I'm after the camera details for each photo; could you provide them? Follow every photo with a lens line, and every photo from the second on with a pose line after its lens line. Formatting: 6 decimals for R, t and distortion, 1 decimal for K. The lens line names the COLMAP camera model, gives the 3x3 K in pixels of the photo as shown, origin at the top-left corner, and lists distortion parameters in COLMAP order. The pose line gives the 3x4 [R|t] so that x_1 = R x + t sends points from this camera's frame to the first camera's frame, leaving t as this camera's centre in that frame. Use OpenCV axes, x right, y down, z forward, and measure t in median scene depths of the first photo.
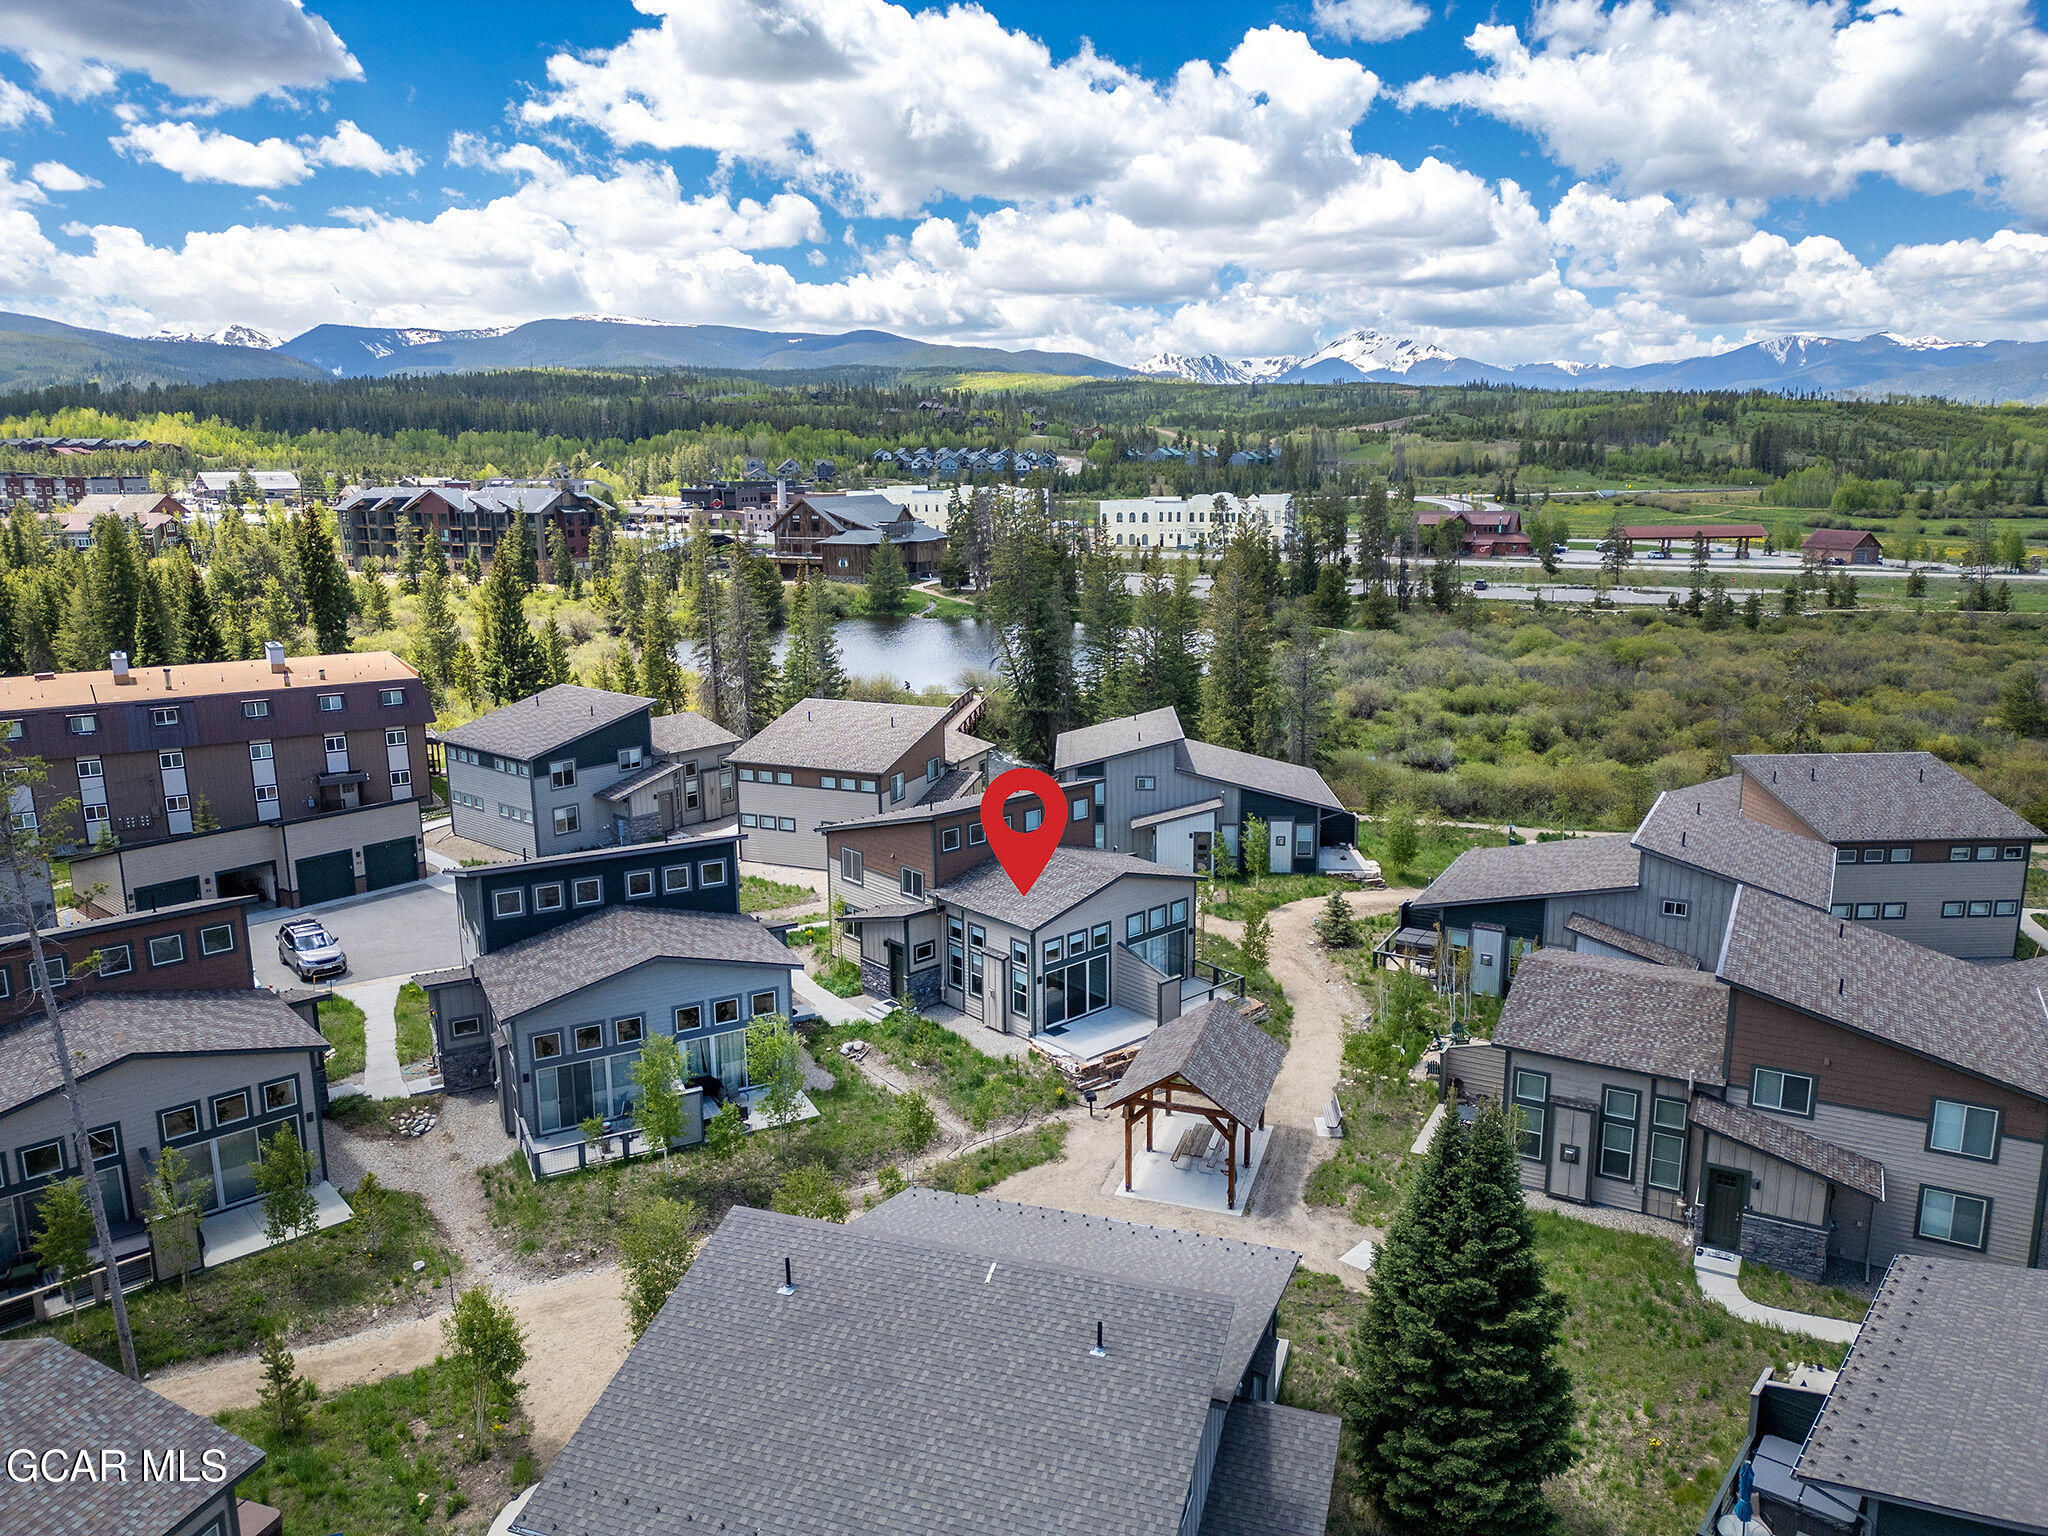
lens RADIAL K [[1423.7, 0, 1024.0], [0, 1423.7, 768.0], [0, 0, 1]] dist [0.128367, -0.160703]
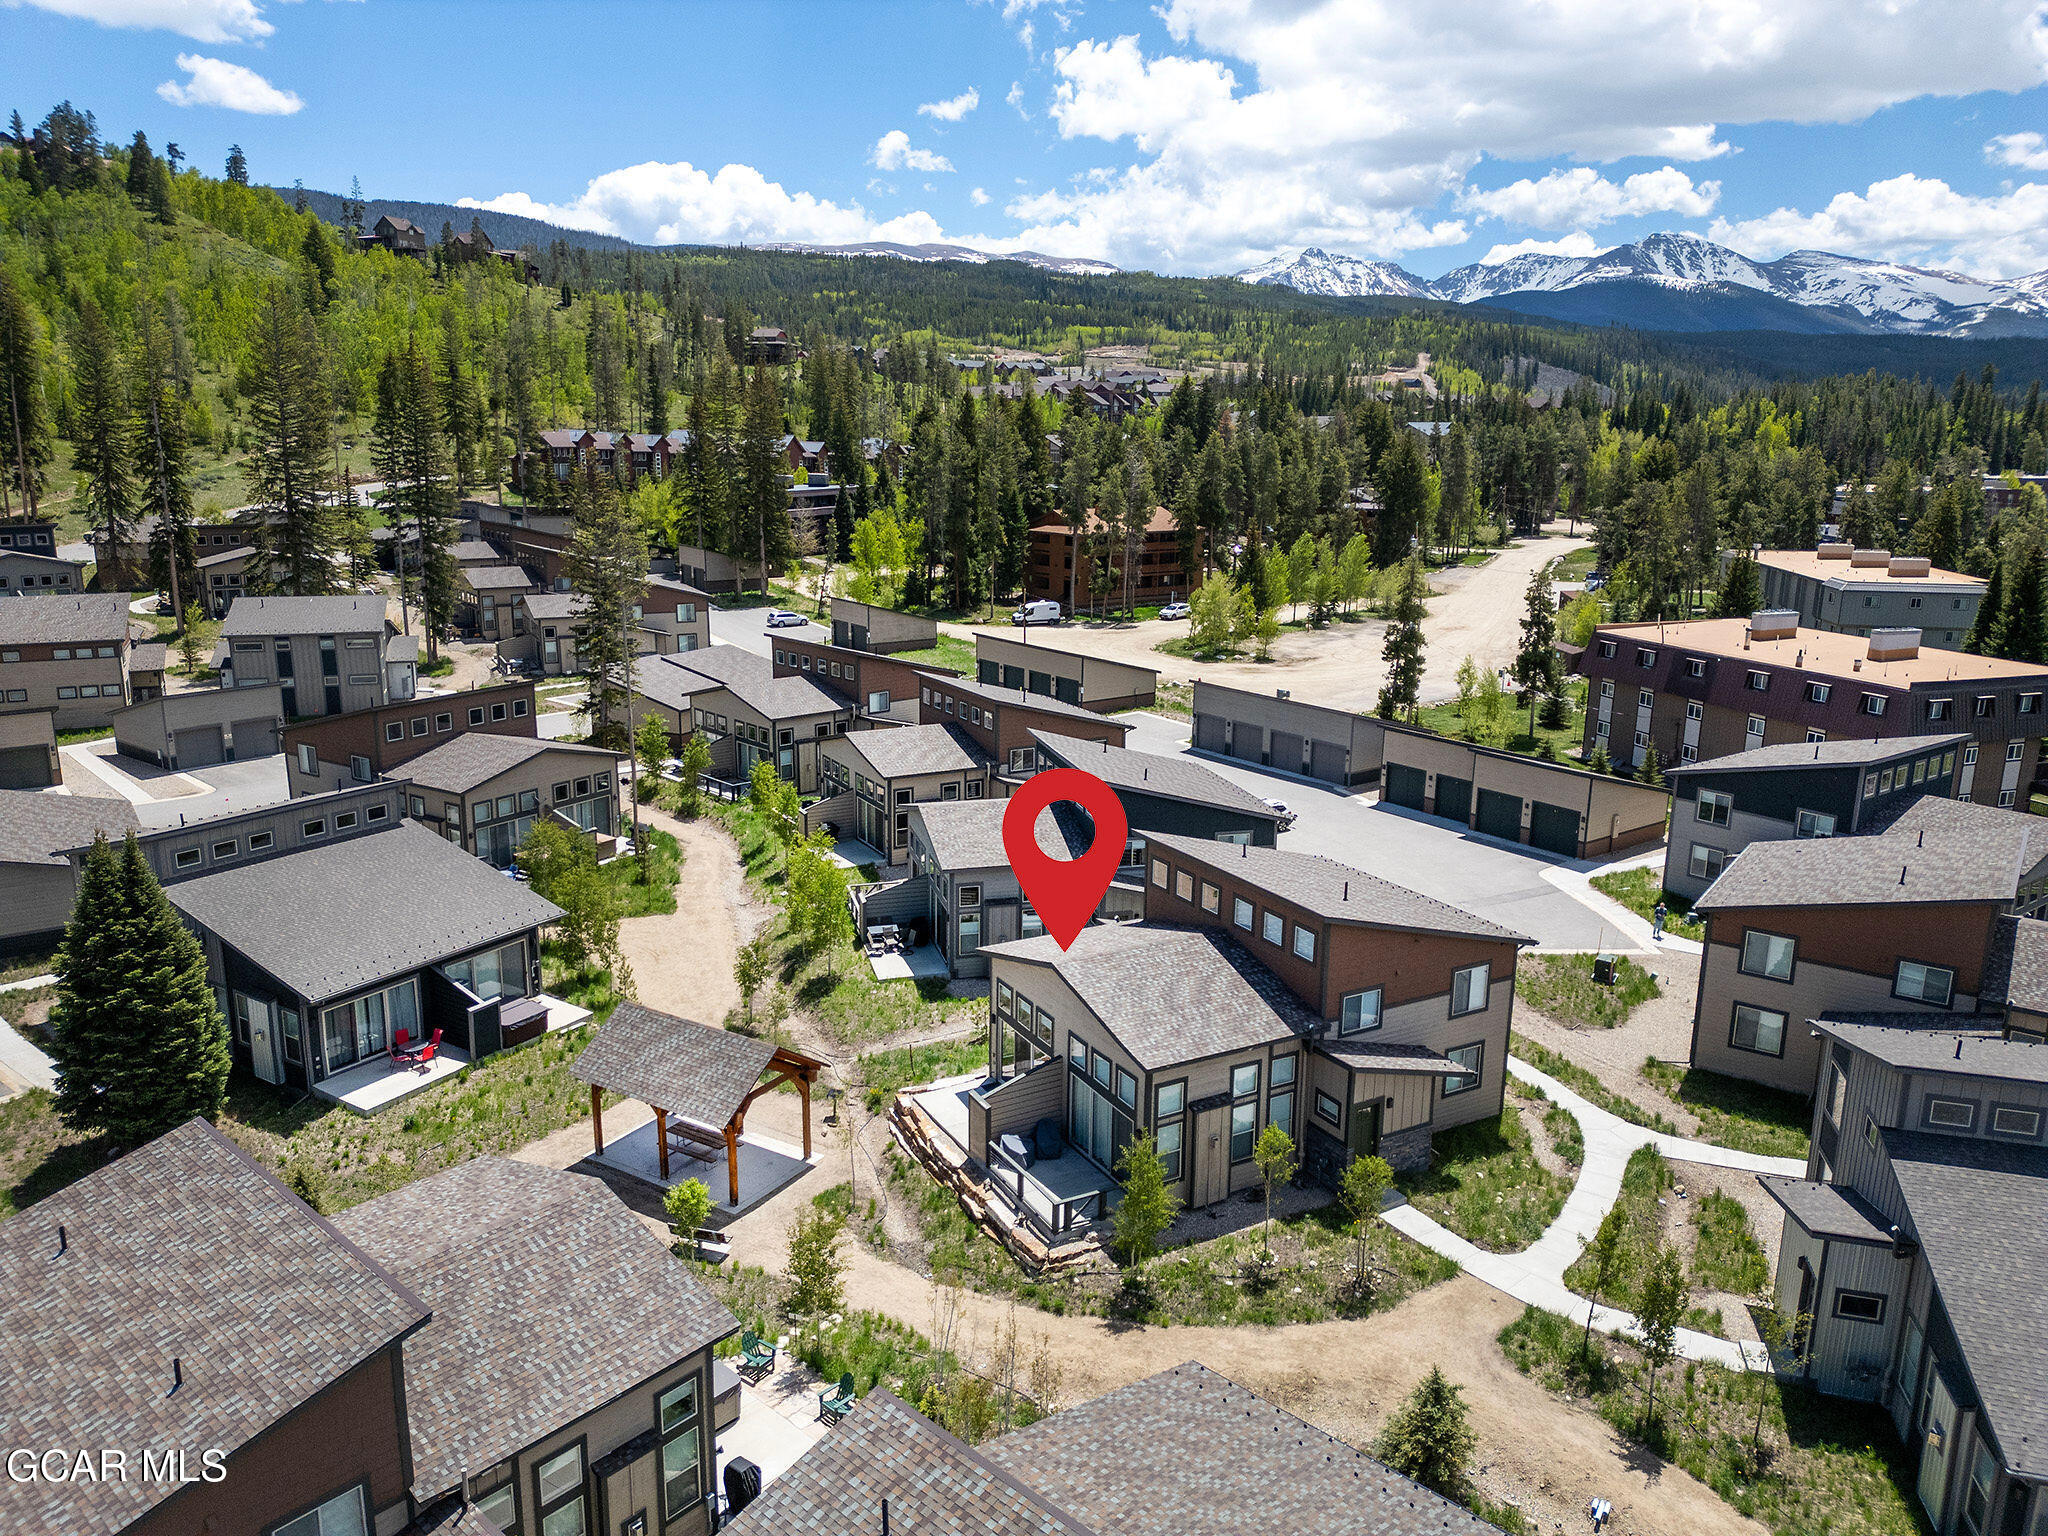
lens RADIAL K [[1405.6, 0, 1024.0], [0, 1405.6, 768.0], [0, 0, 1]] dist [0.045255, 0.000469]
pose [[-0.239683, 0.231983, -0.942728, 0.643963], [-0.204171, 0.937272, 0.282550, -0.199569], [0.949140, 0.260200, -0.177284, 0.933304]]
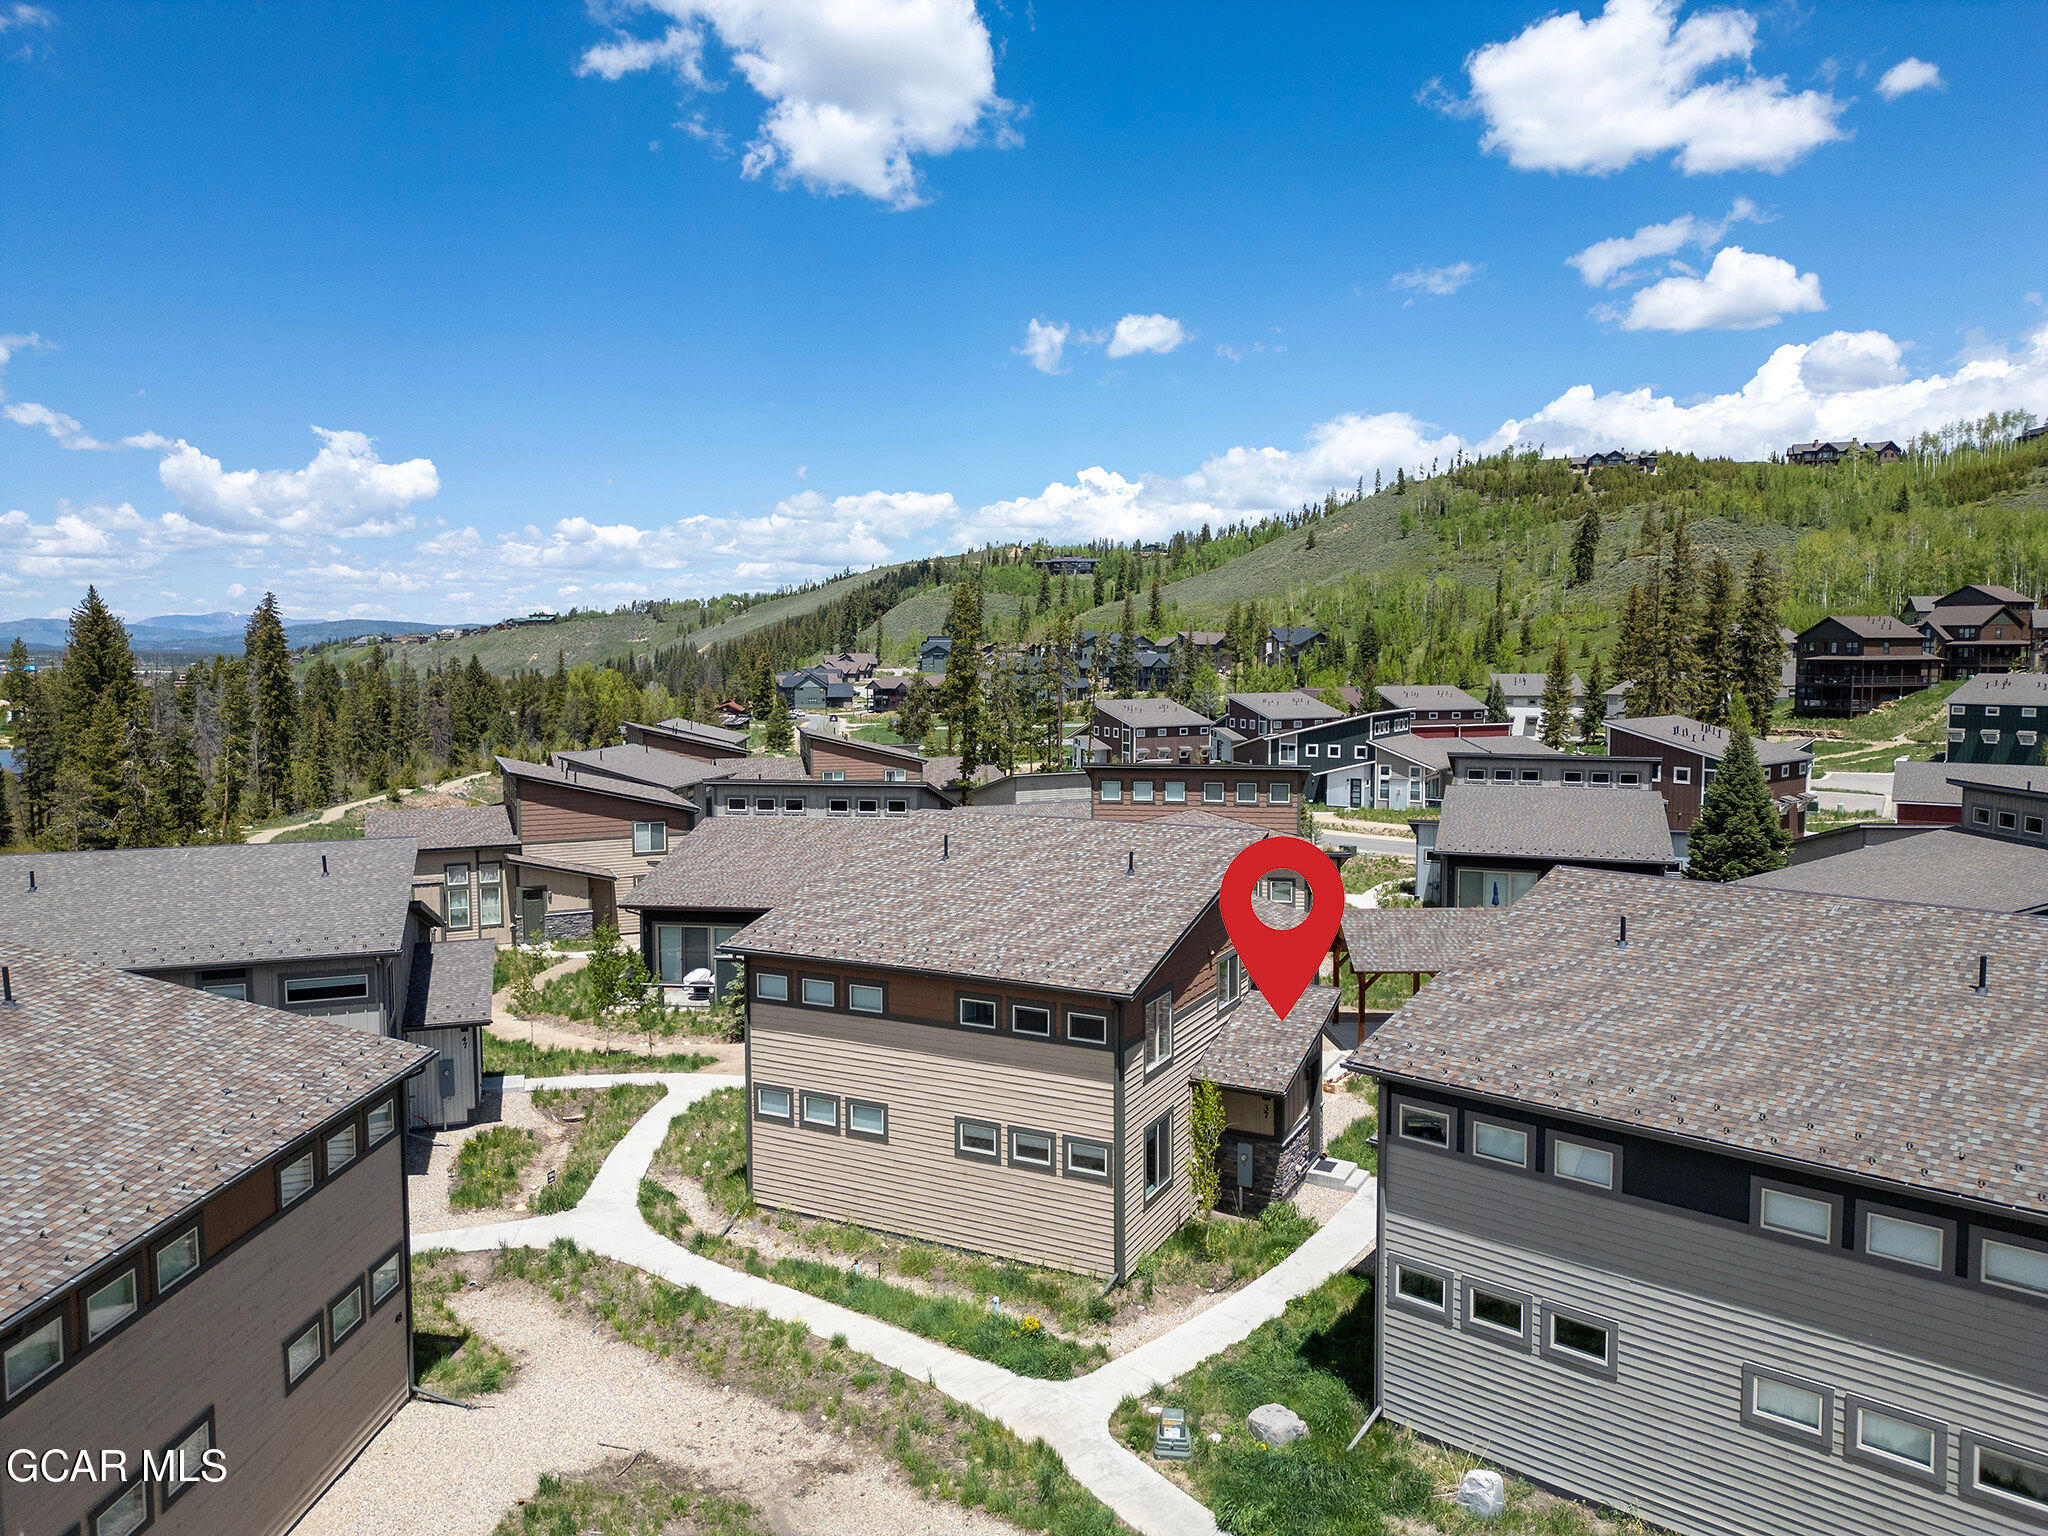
lens RADIAL K [[1423.7, 0, 1024.0], [0, 1423.7, 768.0], [0, 0, 1]] dist [0.128367, -0.160703]
pose [[-0.354937, -0.062285, 0.932813, -0.515448], [0.206045, 0.968032, 0.143037, -0.087645], [-0.911902, 0.242970, -0.330757, 1.118175]]
